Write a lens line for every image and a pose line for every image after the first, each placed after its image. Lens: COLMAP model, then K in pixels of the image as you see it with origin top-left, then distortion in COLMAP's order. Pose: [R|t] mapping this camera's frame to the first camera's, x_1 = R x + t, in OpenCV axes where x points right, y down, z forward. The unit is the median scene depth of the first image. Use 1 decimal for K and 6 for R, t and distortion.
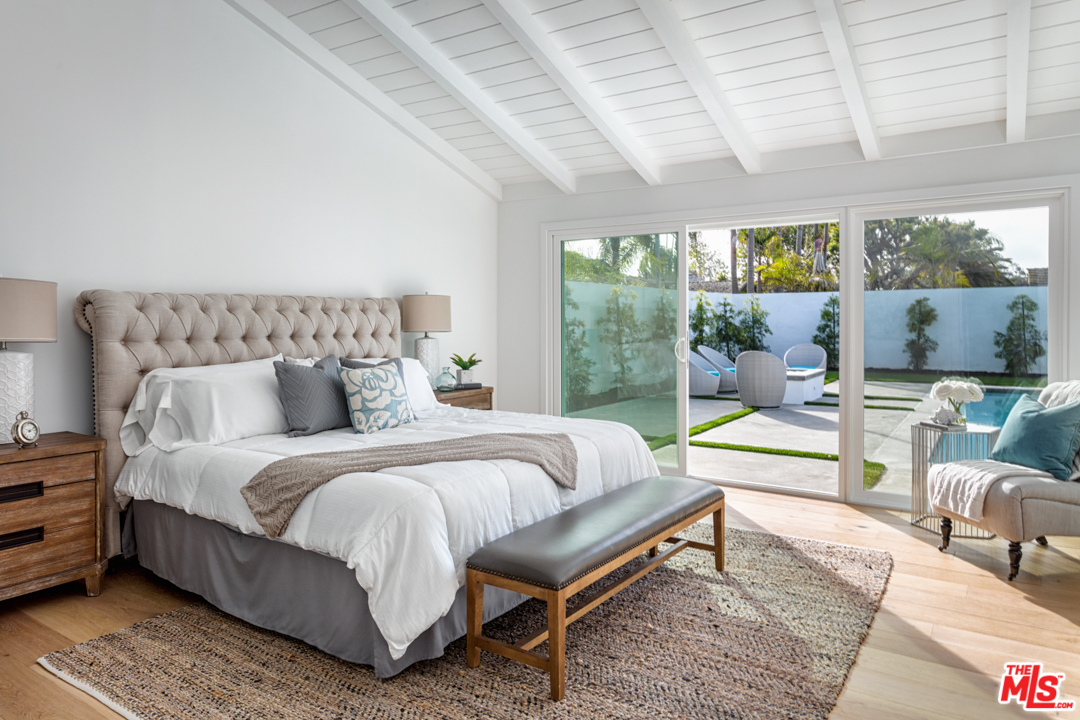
lens RADIAL K [[735.7, 0, 539.7], [0, 735.7, 316.1], [0, 0, 1]] dist [0.050496, 0.001253]
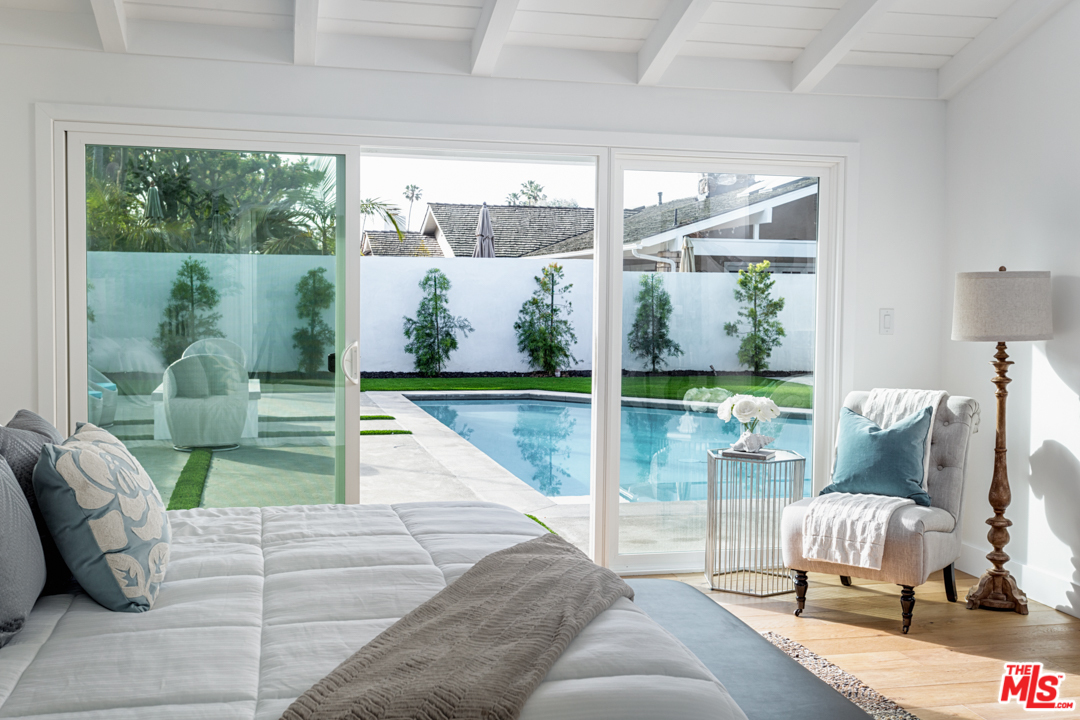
lens RADIAL K [[1181.0, 0, 537.0], [0, 1181.0, 346.4], [0, 0, 1]] dist [0.009193, 0.008679]
pose [[0.676512, -0.021524, 0.736117, -0.166171], [-0.016812, 0.998861, 0.044657, -0.004644], [-0.736240, -0.042587, 0.675380, 0.119139]]
